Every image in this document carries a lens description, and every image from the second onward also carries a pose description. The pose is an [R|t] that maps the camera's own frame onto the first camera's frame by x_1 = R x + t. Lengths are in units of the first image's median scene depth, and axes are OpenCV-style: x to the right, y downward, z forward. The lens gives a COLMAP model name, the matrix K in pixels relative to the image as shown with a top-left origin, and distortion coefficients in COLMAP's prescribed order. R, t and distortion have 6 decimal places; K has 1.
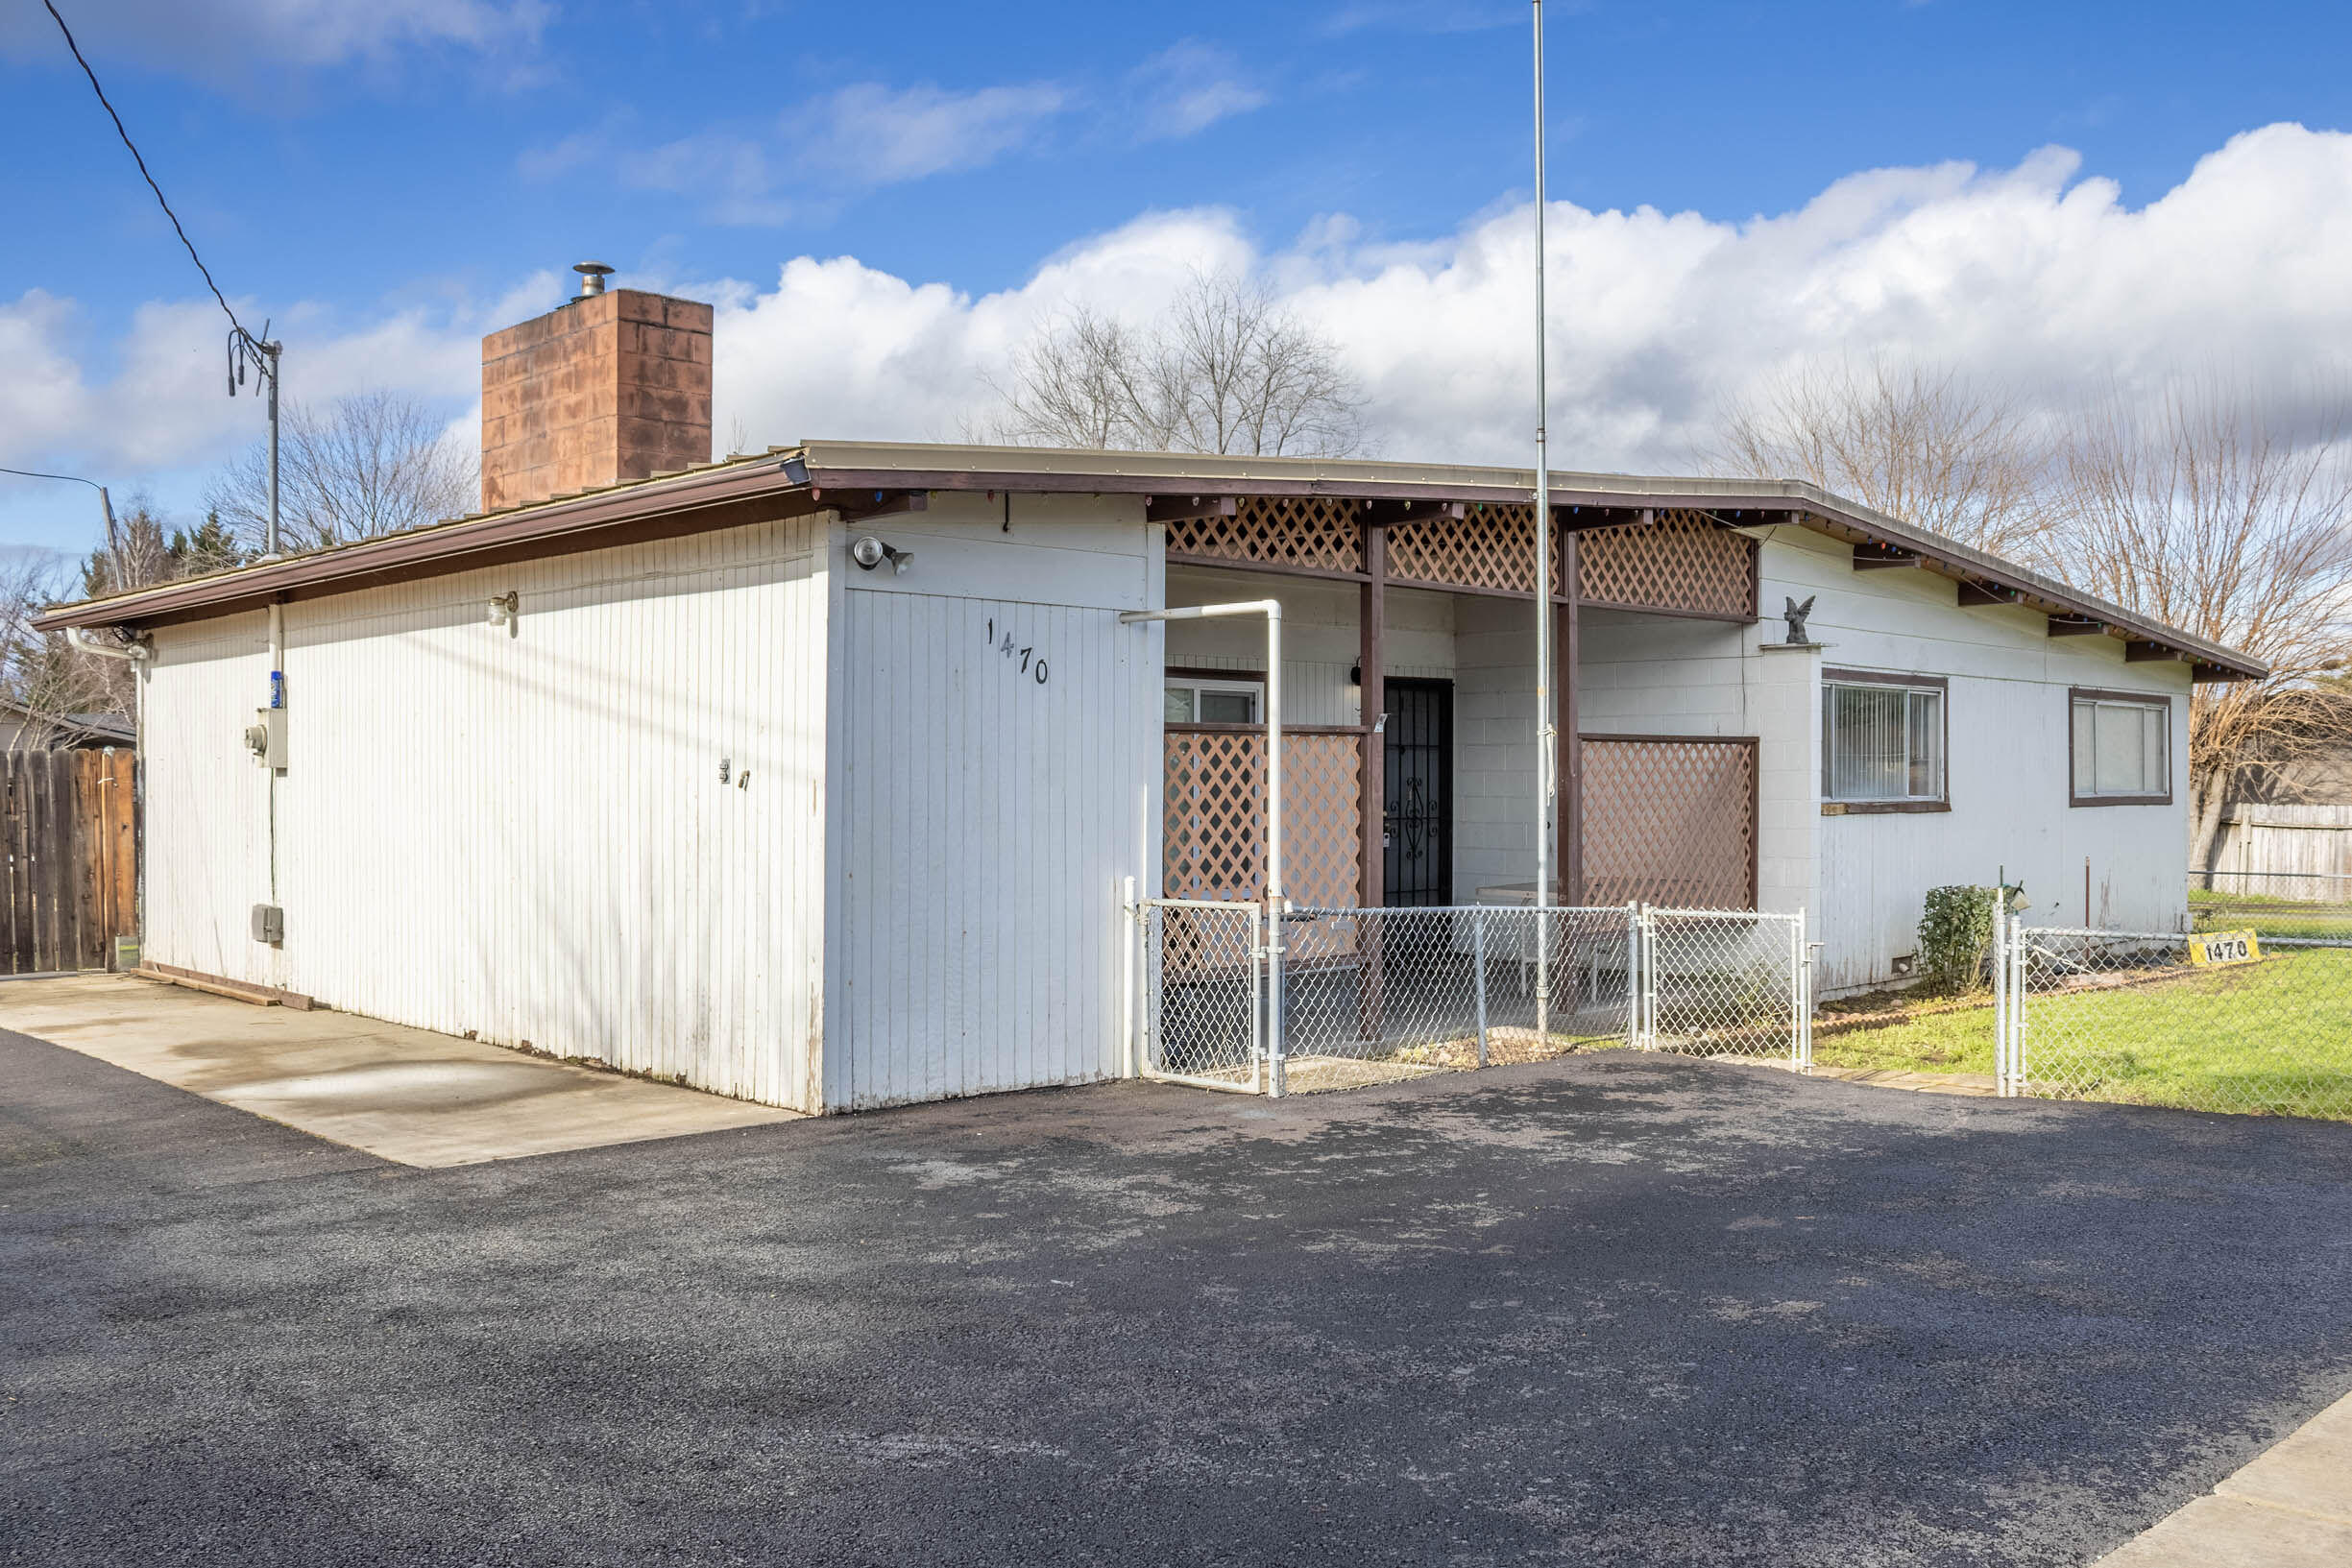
lens RADIAL K [[2024.9, 0, 1171.5], [0, 2024.9, 842.2], [0, 0, 1]] dist [-0.149882, 0.108747]
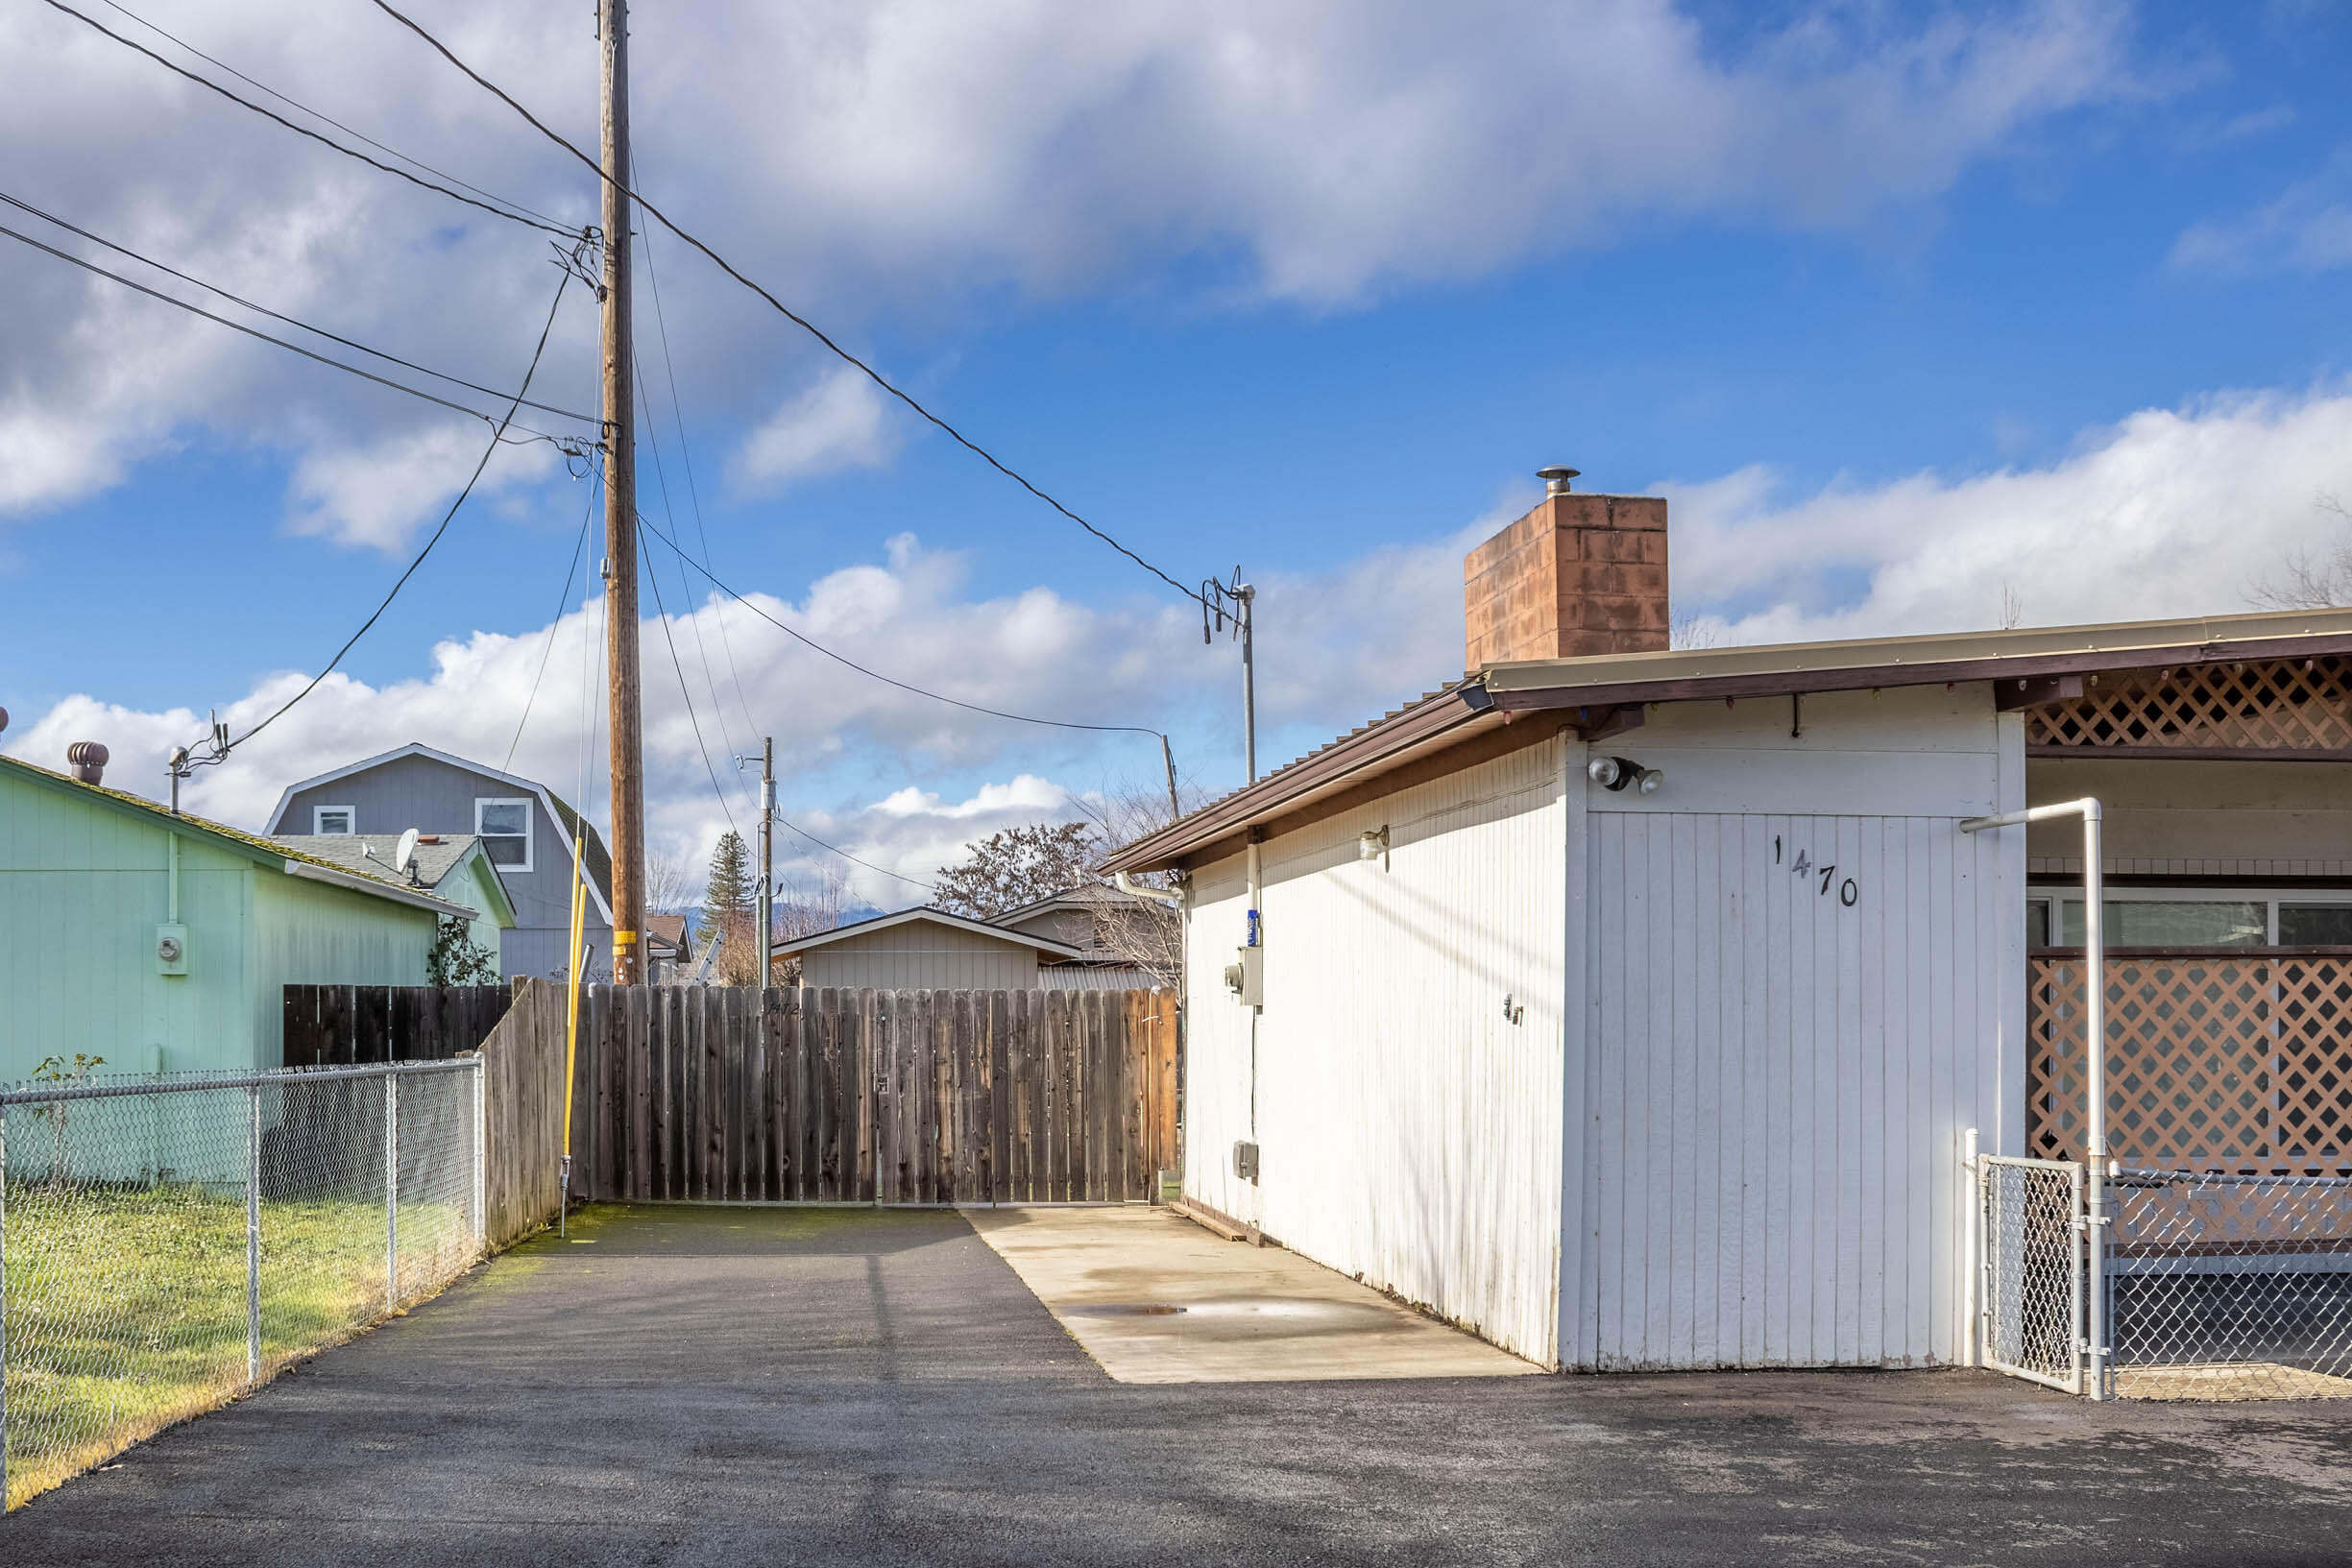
lens RADIAL K [[2350.1, 0, 979.4], [0, 2350.1, 1004.6], [0, 0, 1]] dist [-0.169976, 0.184180]
pose [[0.764486, -0.006168, -0.644611, 0.217317], [-0.018327, 0.999342, -0.031297, 0.001979], [0.644380, 0.035740, 0.763870, -0.005820]]
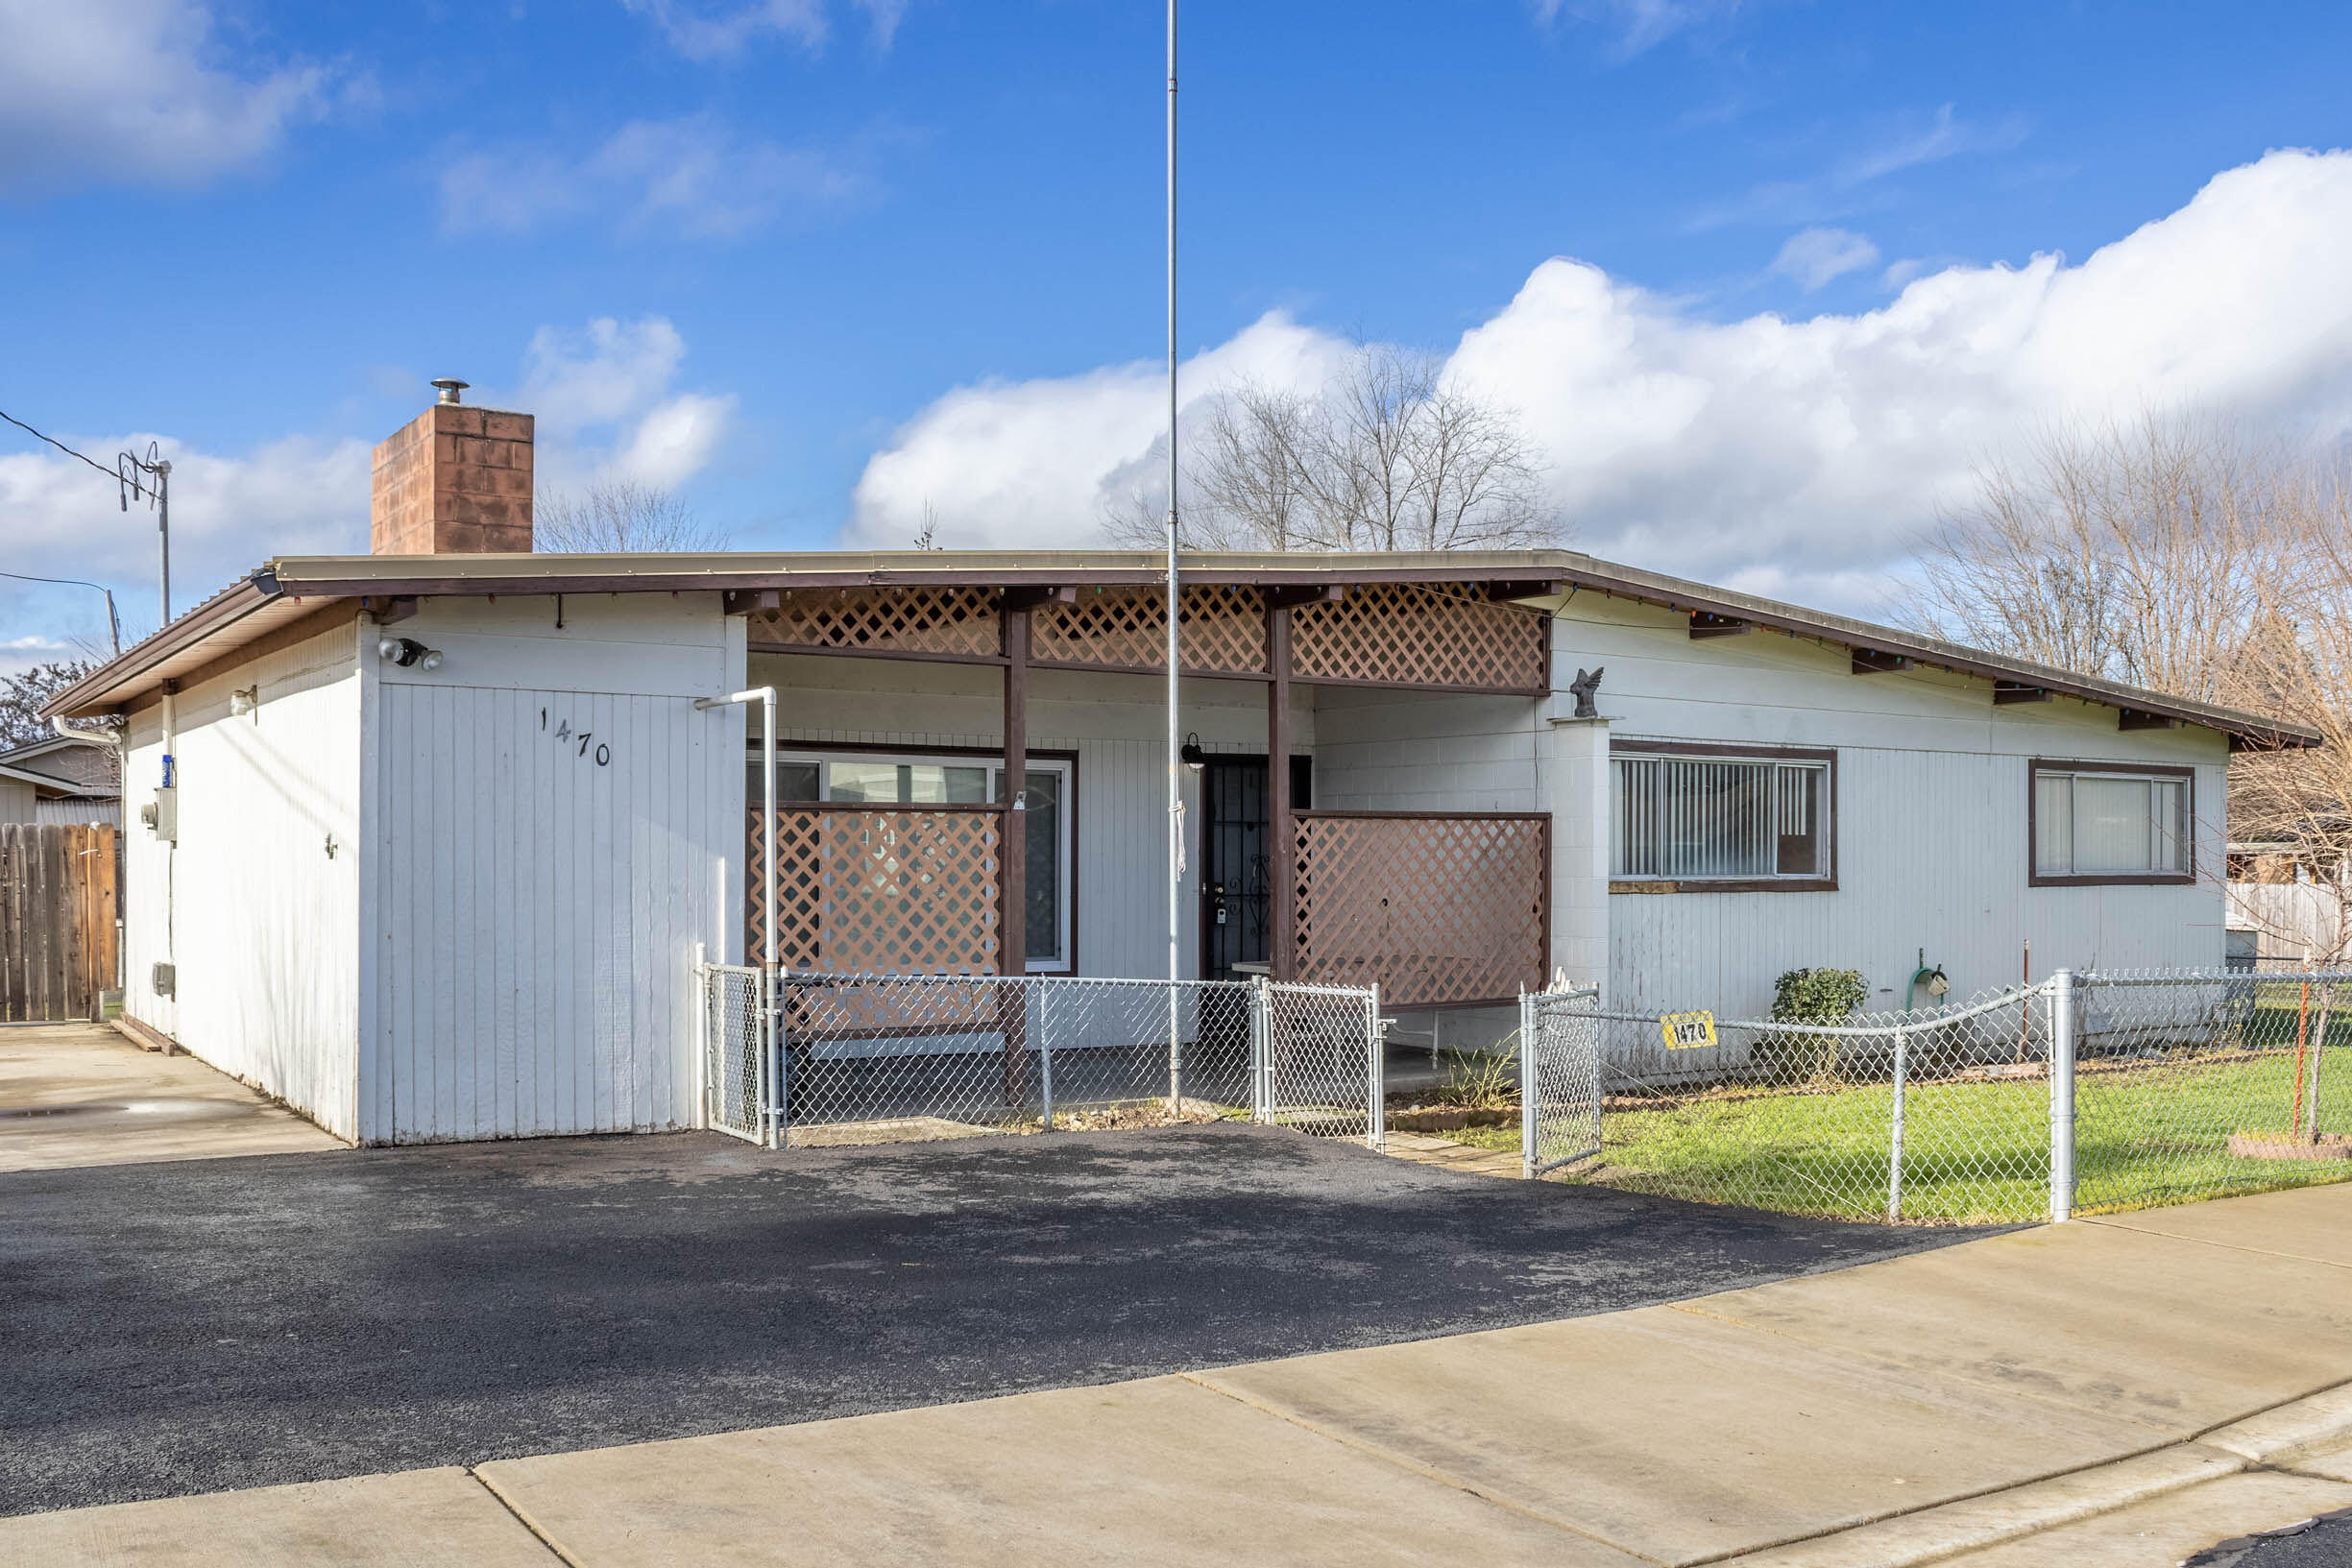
lens RADIAL K [[2086.0, 0, 1172.1], [0, 2086.0, 917.1], [0, 0, 1]] dist [-0.110729, 0.068970]
pose [[0.982081, 0.009926, -0.188195, 0.336409], [-0.010388, 0.999945, -0.001468, 0.001729], [0.188170, 0.003397, 0.982131, -0.034422]]
